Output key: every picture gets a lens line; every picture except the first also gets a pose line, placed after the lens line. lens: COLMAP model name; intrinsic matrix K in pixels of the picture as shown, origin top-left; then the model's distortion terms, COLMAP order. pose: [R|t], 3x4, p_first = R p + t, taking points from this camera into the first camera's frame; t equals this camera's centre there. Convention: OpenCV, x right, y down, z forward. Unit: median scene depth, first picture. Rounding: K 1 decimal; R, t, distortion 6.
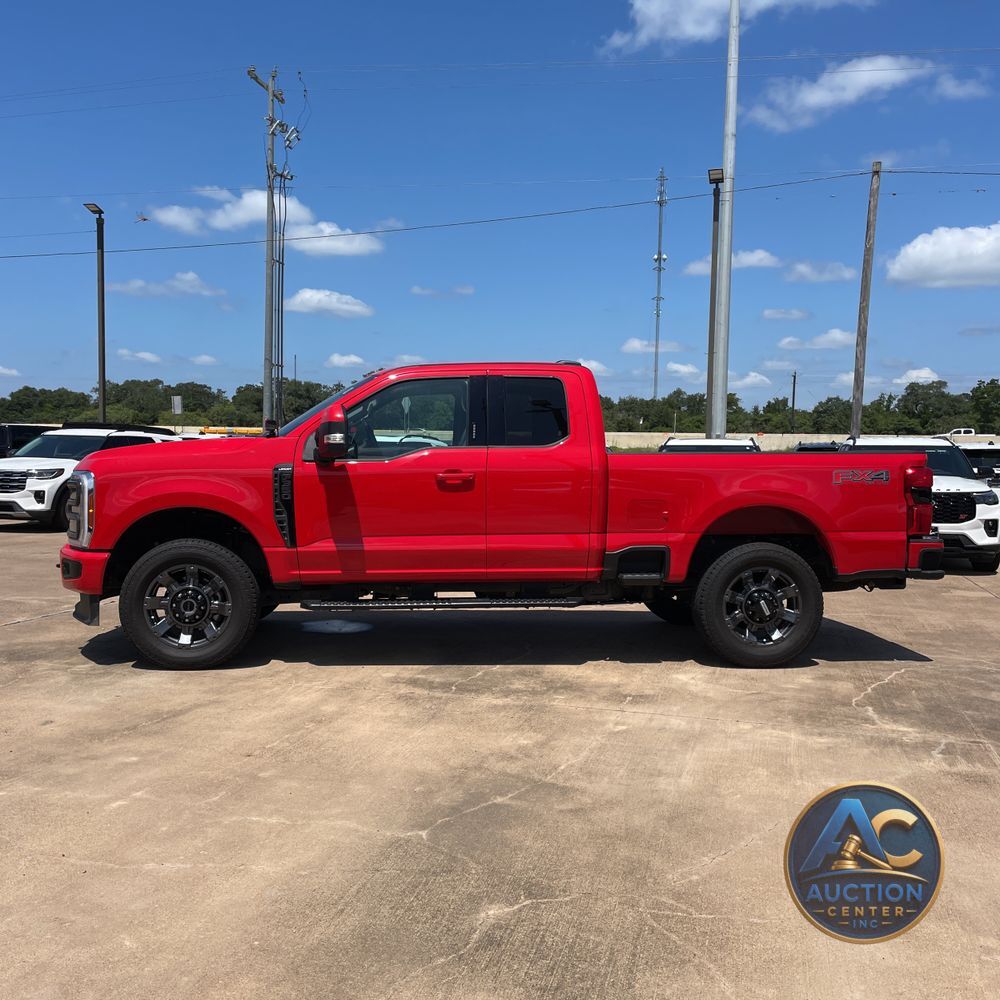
lens RADIAL K [[1019.4, 0, 500.8], [0, 1019.4, 511.0], [0, 0, 1]] dist [0.087289, -0.110205]
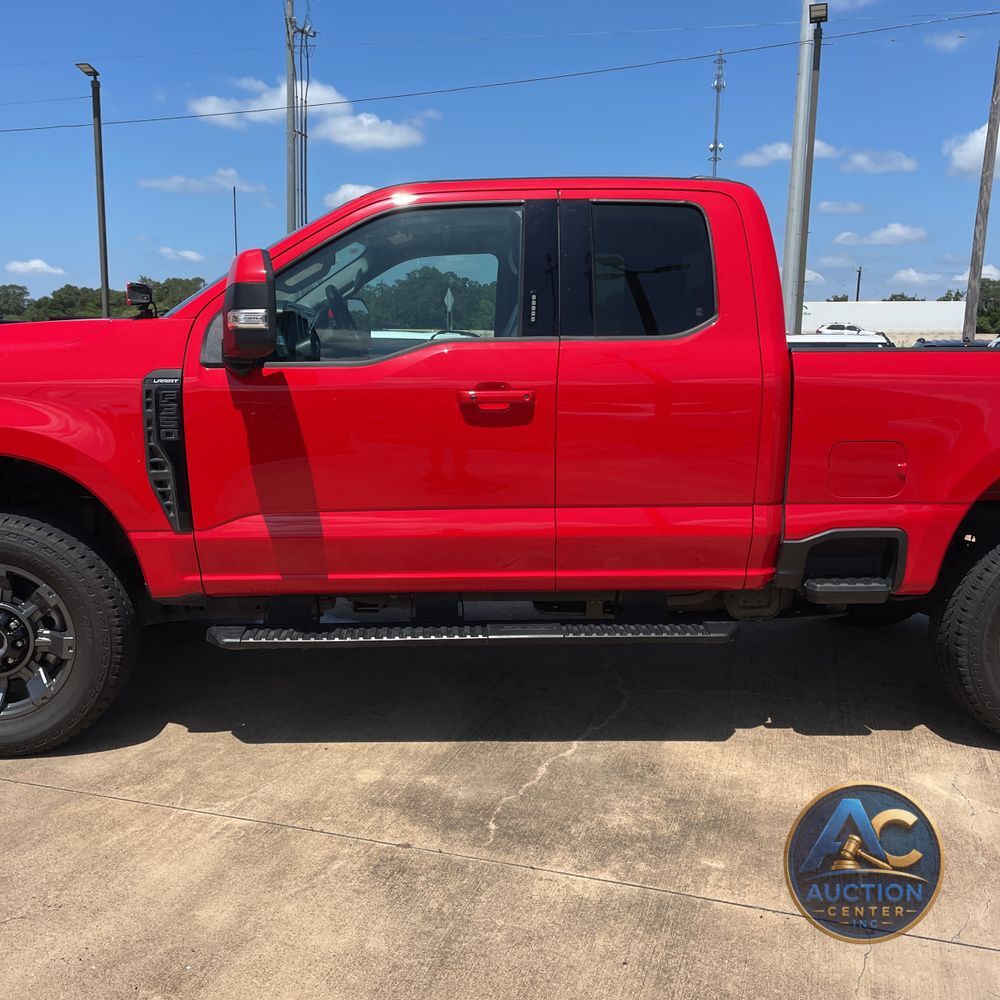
lens RADIAL K [[1014.5, 0, 500.0], [0, 1014.5, 500.0], [0, 0, 1]] dist [0.105385, -0.149110]
pose [[0.998966, 0.006729, -0.044973, -0.019655], [-0.002868, 0.996345, 0.085368, -0.025428], [0.045383, -0.085151, 0.995334, 0.485874]]
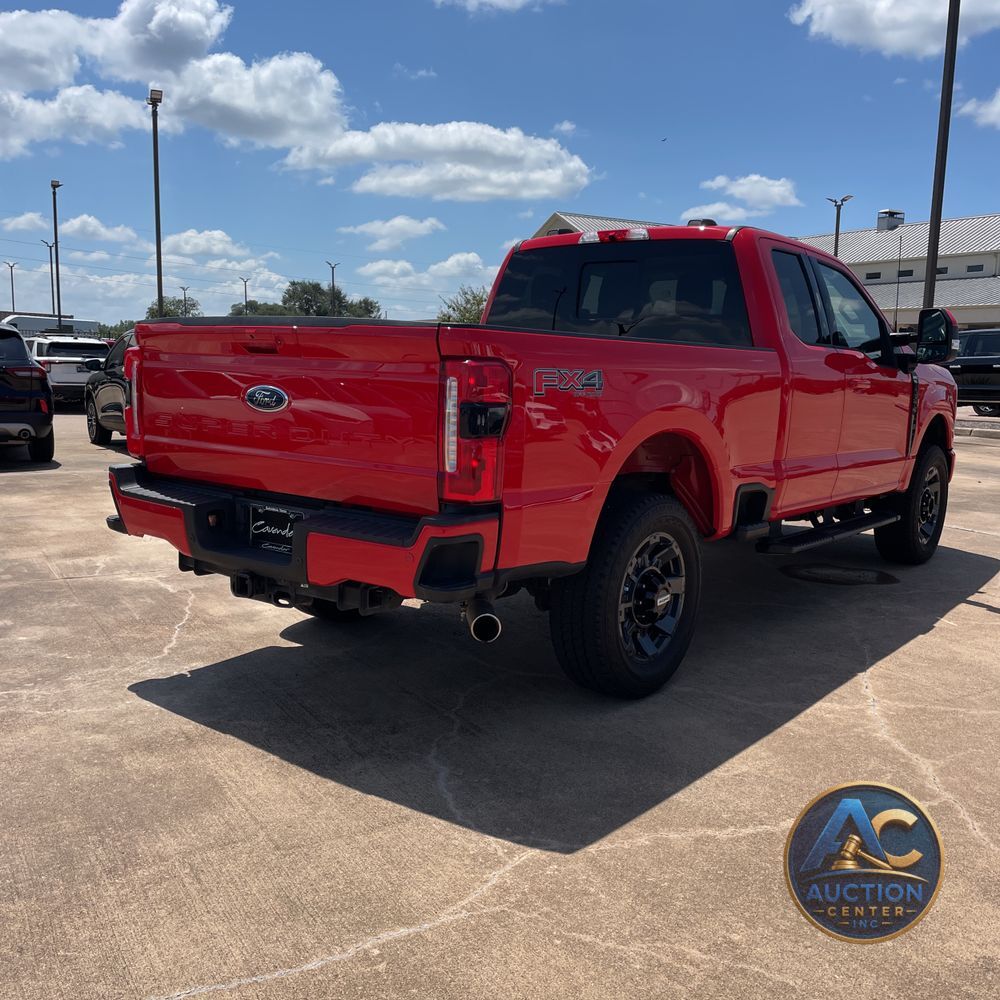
lens RADIAL K [[1023.0, 0, 504.1], [0, 1023.0, 517.4], [0, 0, 1]] dist [0.081056, -0.112723]
pose [[-0.696578, 0.080071, -0.712999, 0.754016], [-0.077224, 0.979613, 0.185459, -0.078349], [0.713313, 0.184247, -0.676193, 1.697967]]
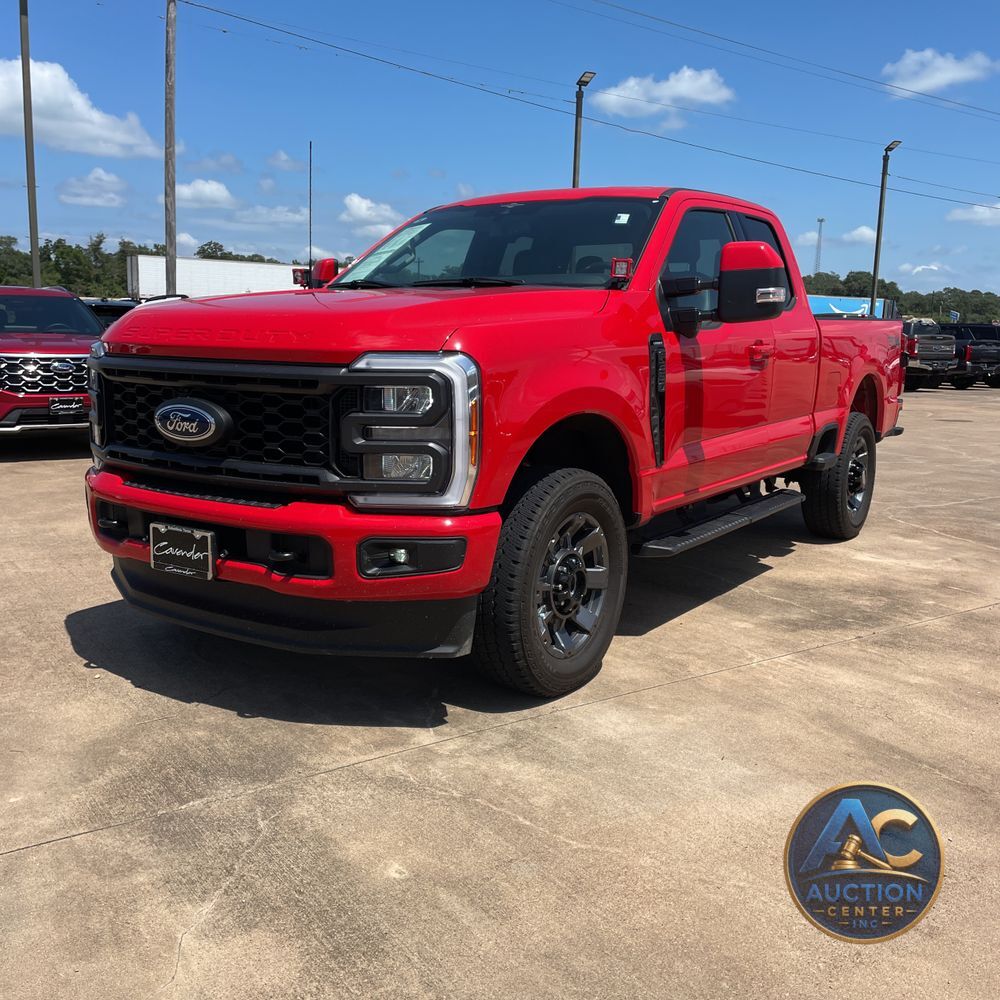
lens RADIAL K [[1006.6, 0, 524.3], [0, 1006.6, 507.1], [0, 0, 1]] dist [0.131479, -0.176454]
pose [[0.631845, -0.134040, 0.763416, -0.746111], [0.034879, 0.988853, 0.144755, -0.033541], [-0.774309, -0.064835, 0.629477, 0.661159]]
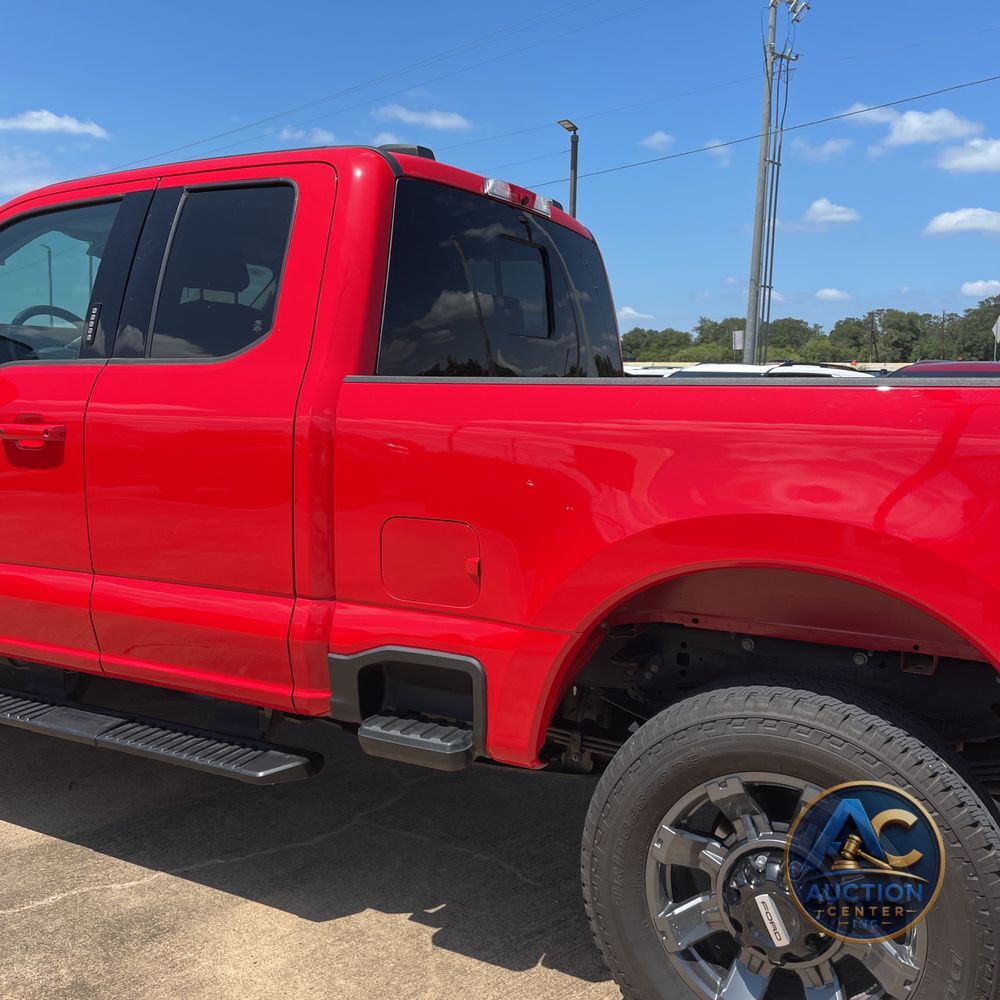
lens RADIAL K [[1006.6, 0, 524.3], [0, 1006.6, 507.1], [0, 0, 1]] dist [0.131479, -0.176454]
pose [[0.845915, 0.069404, -0.528782, 0.357392], [-0.038808, 0.996878, 0.068760, -0.039962], [0.531904, -0.037644, 0.845968, 0.754718]]
